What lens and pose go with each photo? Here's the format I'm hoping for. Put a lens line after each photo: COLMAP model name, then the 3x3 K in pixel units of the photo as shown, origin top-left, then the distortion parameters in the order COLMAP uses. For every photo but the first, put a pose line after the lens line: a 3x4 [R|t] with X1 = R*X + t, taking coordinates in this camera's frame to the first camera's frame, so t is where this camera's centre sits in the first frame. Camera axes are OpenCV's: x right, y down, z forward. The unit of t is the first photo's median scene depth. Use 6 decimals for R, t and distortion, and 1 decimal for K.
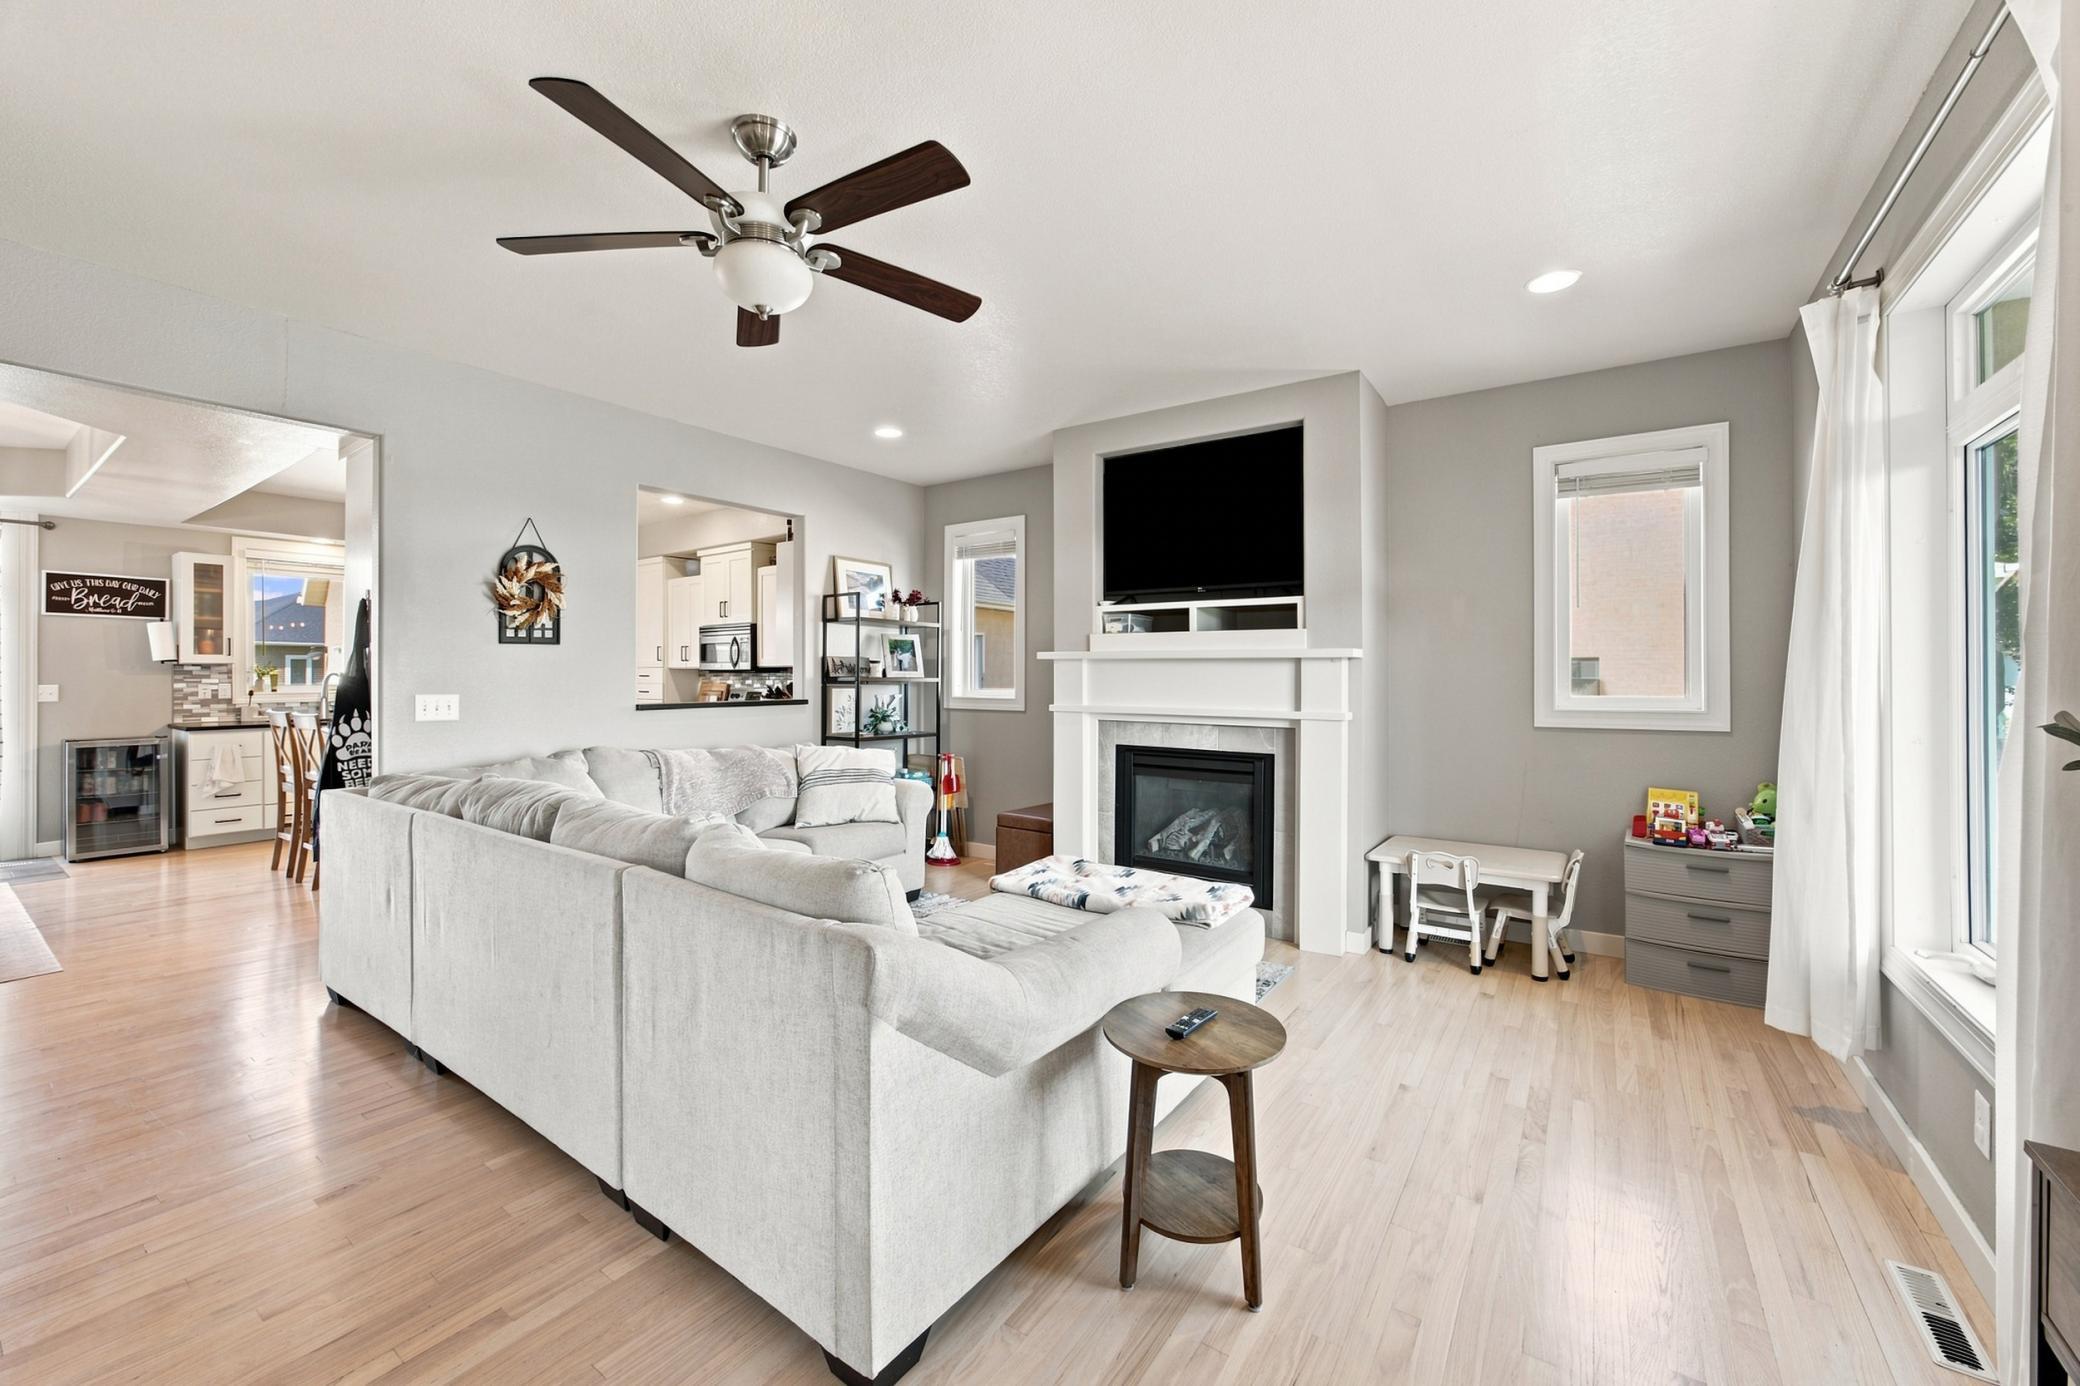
lens RADIAL K [[811.0, 0, 1054.5], [0, 811.0, 684.4], [0, 0, 1]] dist [-0.024361, 0.001219]
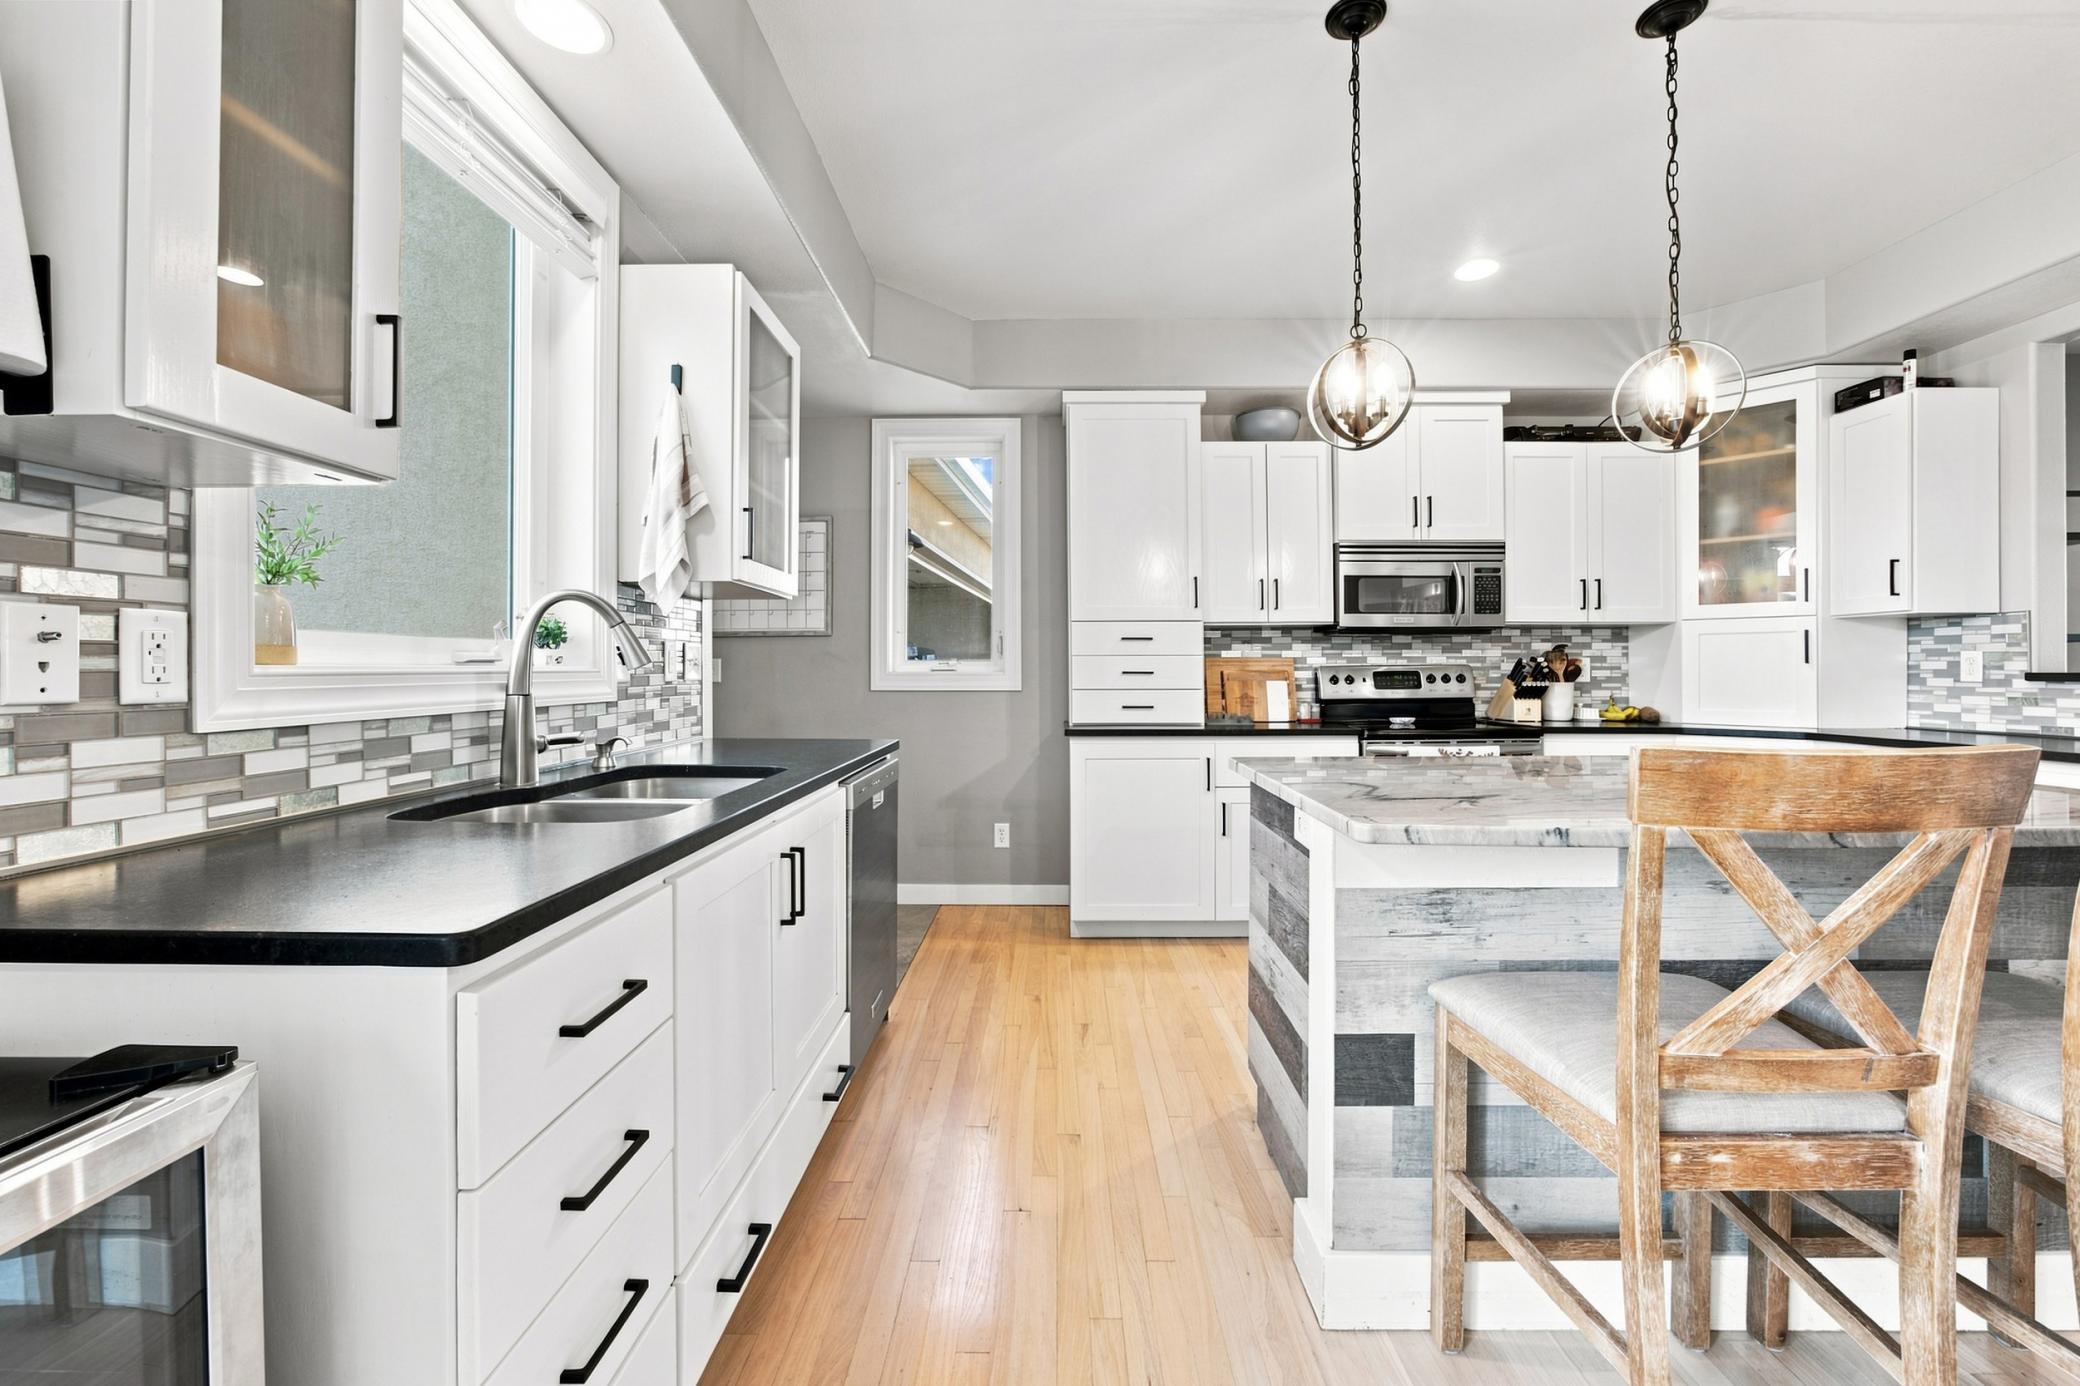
lens RADIAL K [[811.0, 0, 1044.9], [0, 811.0, 673.7], [0, 0, 1]] dist [-0.024361, 0.001219]
pose [[0.834305, -0.001961, 0.551299, -1.051556], [0.005791, 0.999970, -0.005206, 0.015072], [-0.551272, 0.007536, 0.834291, 0.818250]]
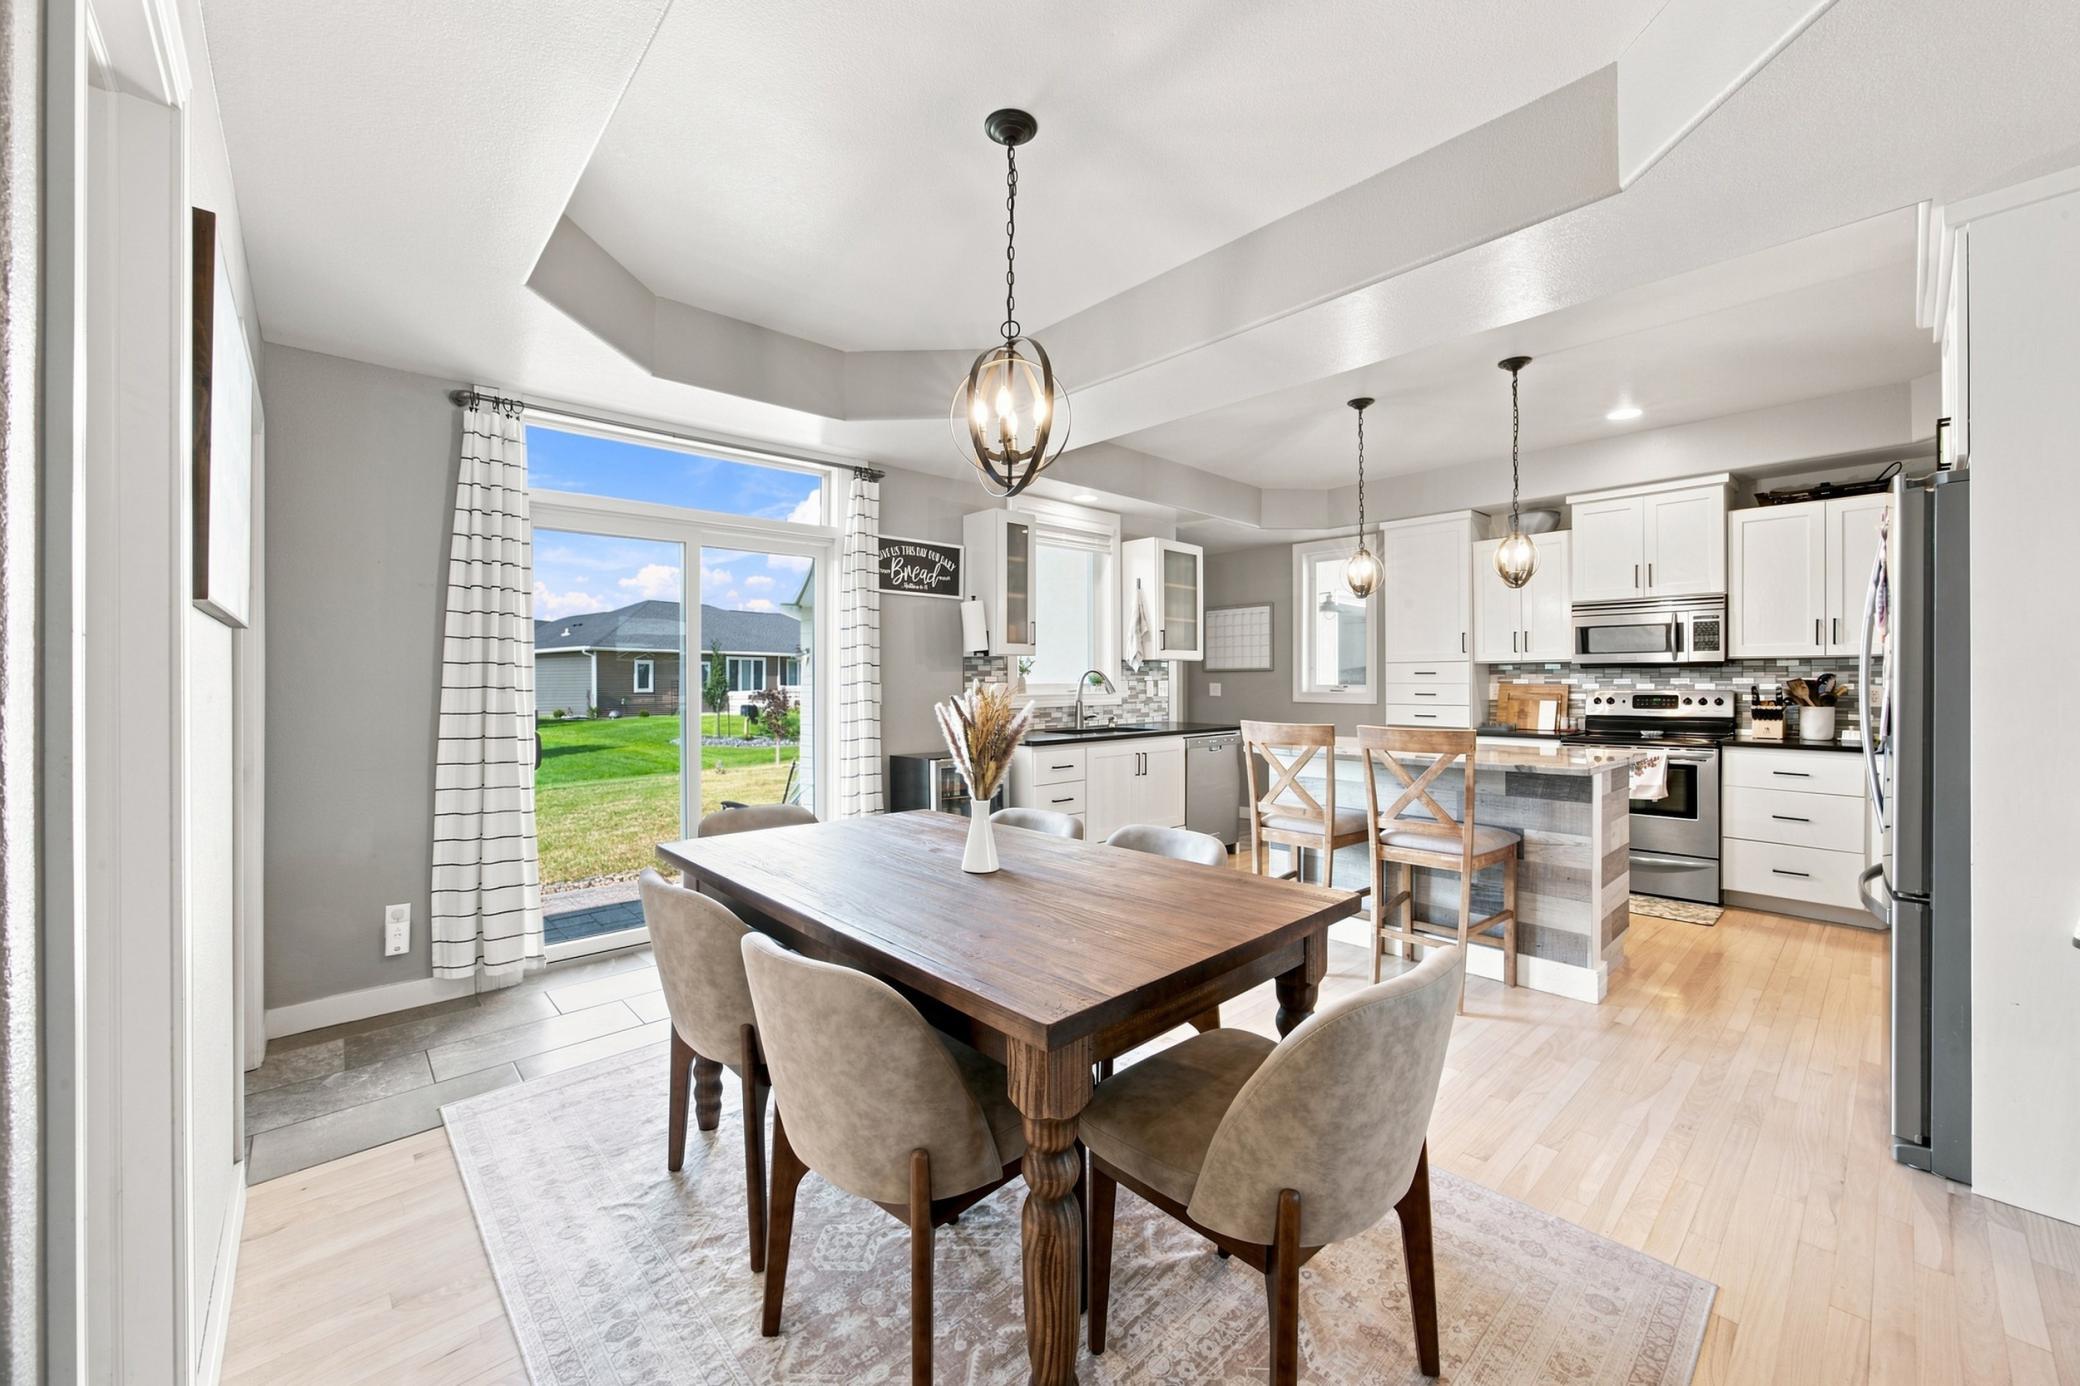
lens RADIAL K [[811.0, 0, 1049.8], [0, 811.0, 684.0], [0, 0, 1]] dist [-0.024361, 0.001219]
pose [[0.973376, -0.000145, -0.229214, -0.876540], [-0.000576, 0.999995, -0.003079, 0.002566], [0.229214, 0.003130, 0.973371, 0.254507]]
